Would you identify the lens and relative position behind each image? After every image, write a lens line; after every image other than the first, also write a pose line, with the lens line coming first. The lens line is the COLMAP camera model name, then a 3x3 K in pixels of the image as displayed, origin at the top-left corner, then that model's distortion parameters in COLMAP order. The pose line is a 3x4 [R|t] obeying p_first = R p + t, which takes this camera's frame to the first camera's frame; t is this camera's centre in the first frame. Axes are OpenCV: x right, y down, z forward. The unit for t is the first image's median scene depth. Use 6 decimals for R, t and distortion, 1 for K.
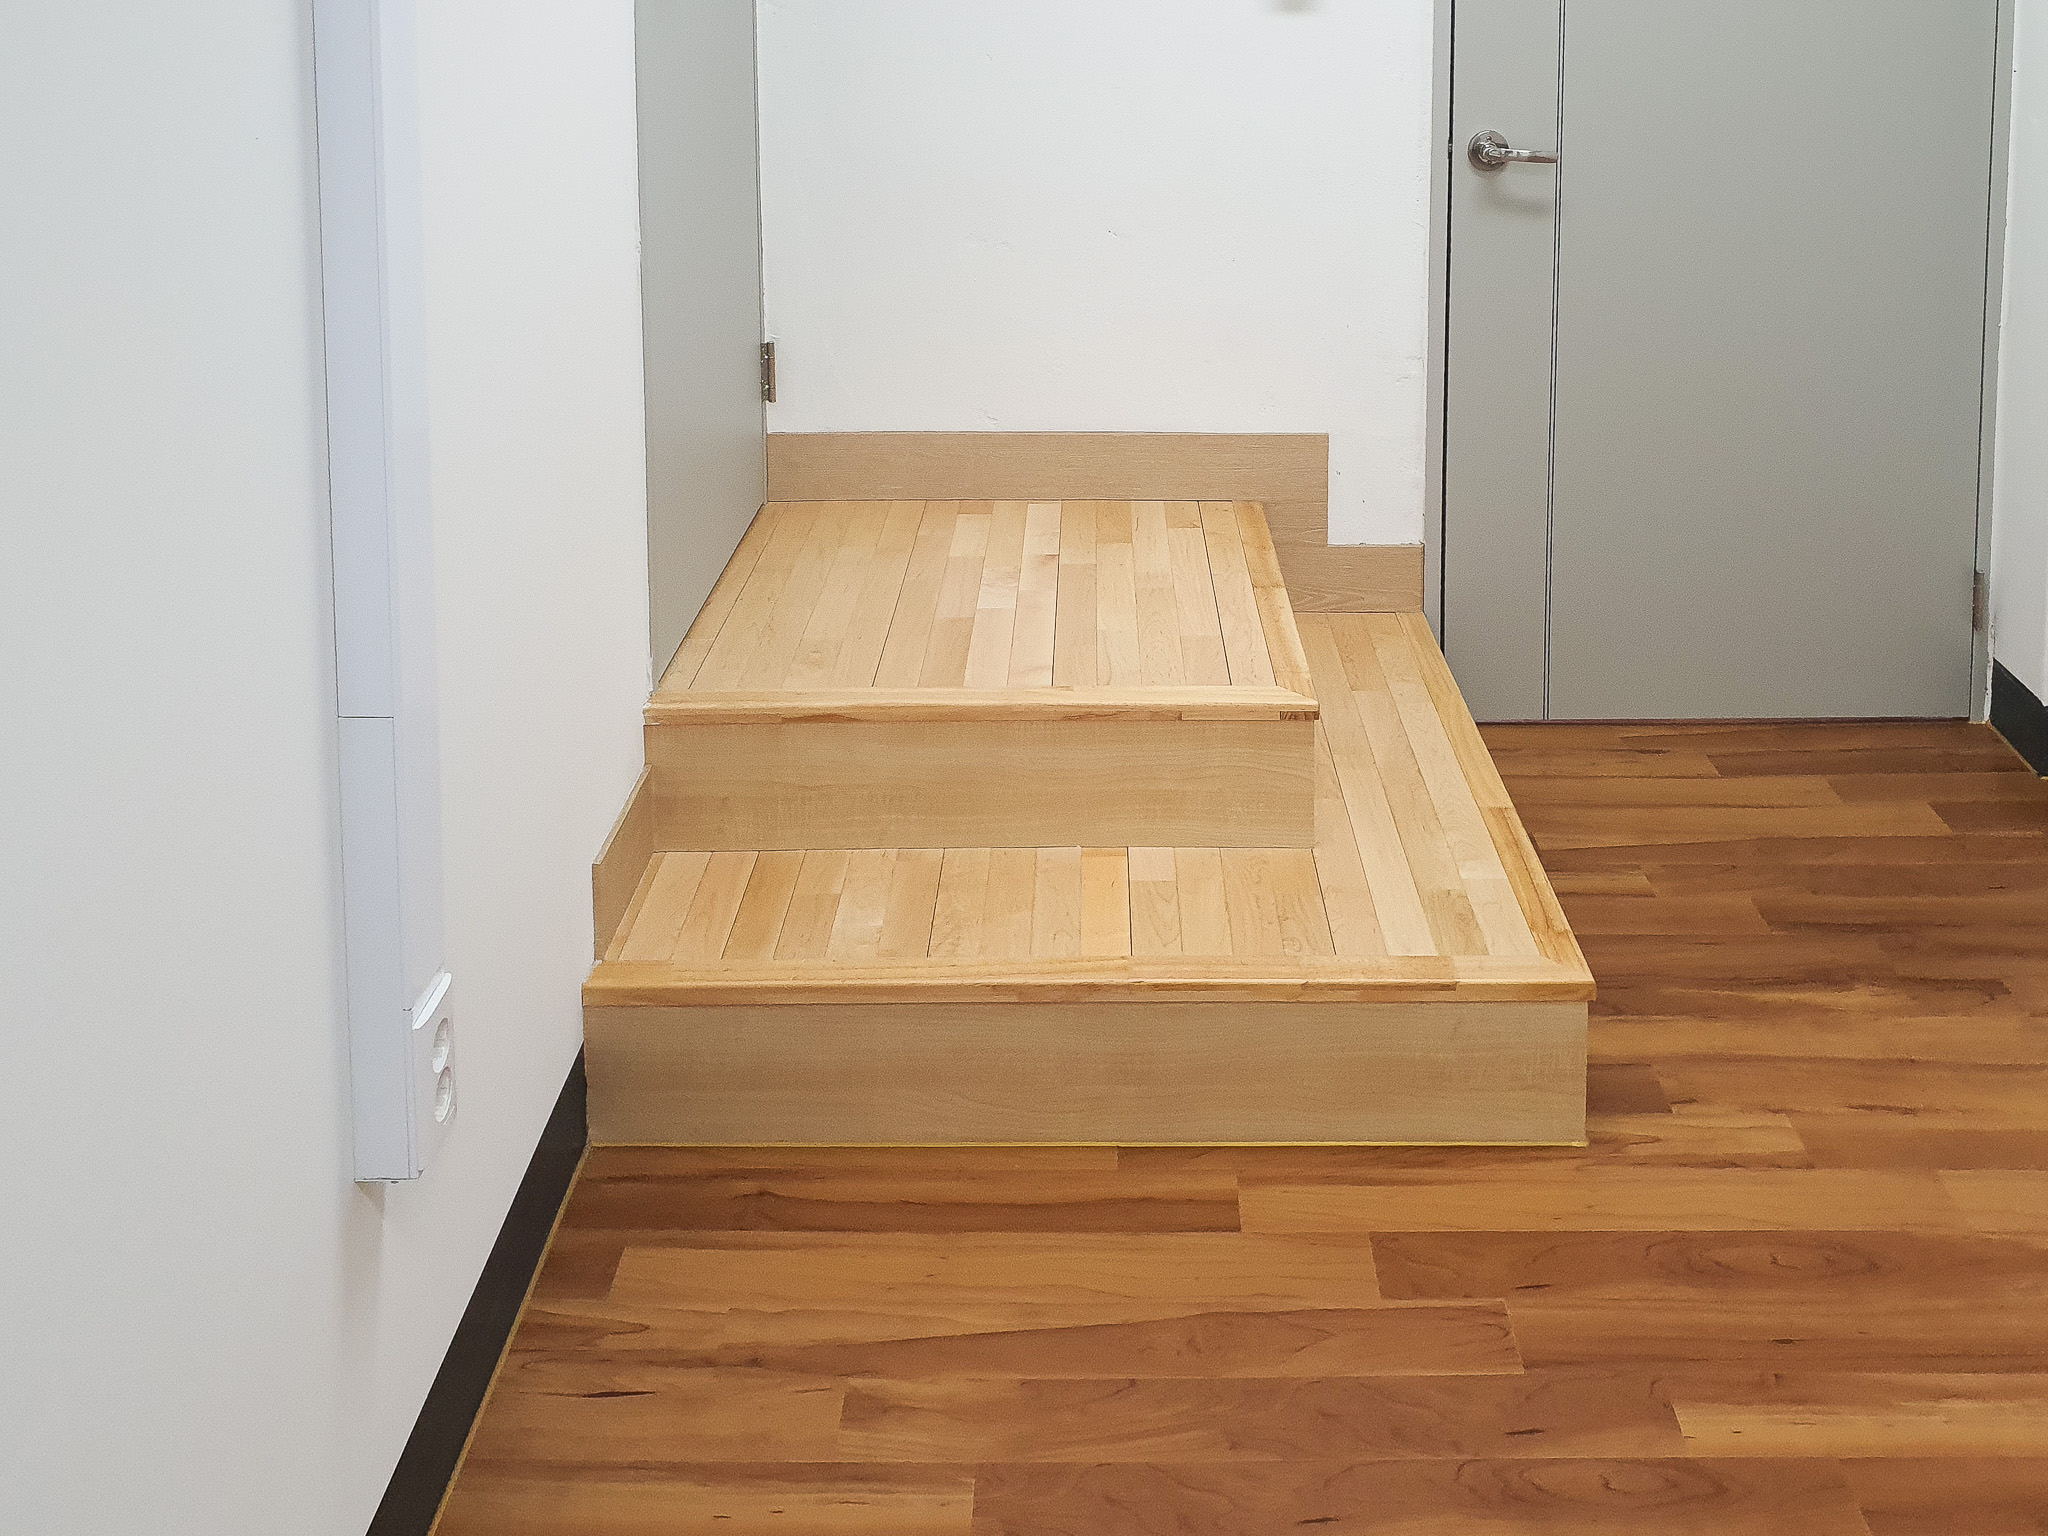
lens RADIAL K [[1630.4, 0, 1081.9], [0, 1630.4, 758.0], [0, 0, 1]] dist [0.043919, 0.005686]
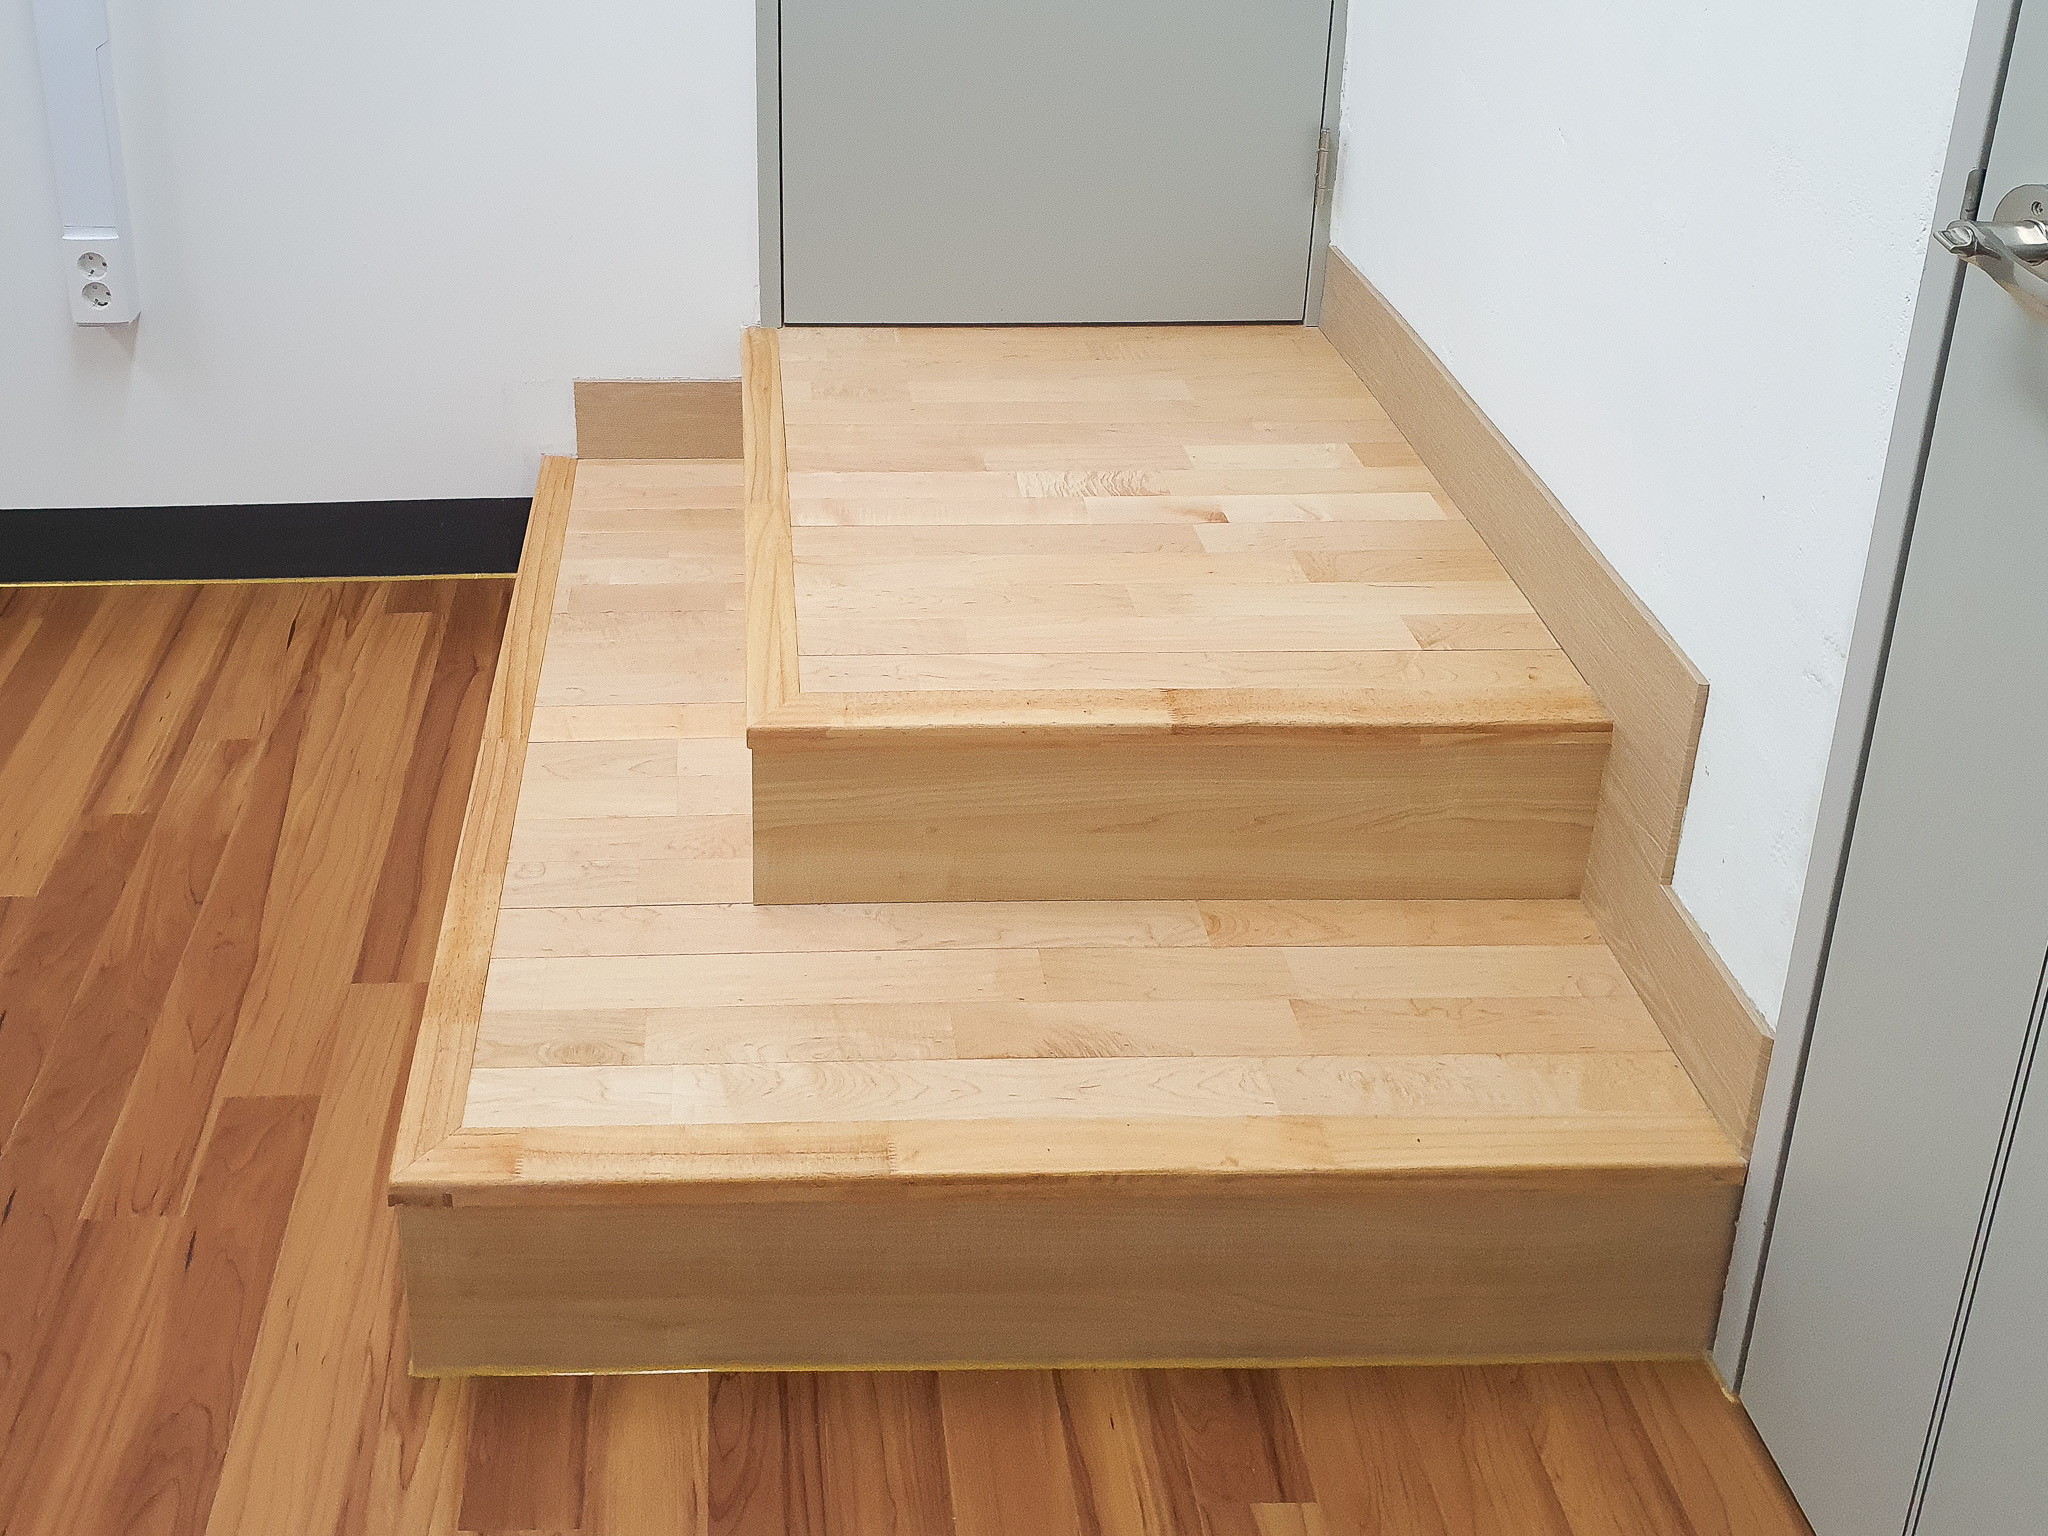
lens RADIAL K [[1630.4, 0, 1081.9], [0, 1630.4, 758.0], [0, 0, 1]] dist [0.043919, 0.005686]
pose [[0.007270, 0.578942, -0.815336, 0.857992], [-0.467269, 0.722832, 0.509091, -0.529646], [0.884085, 0.377280, 0.275777, 1.114806]]
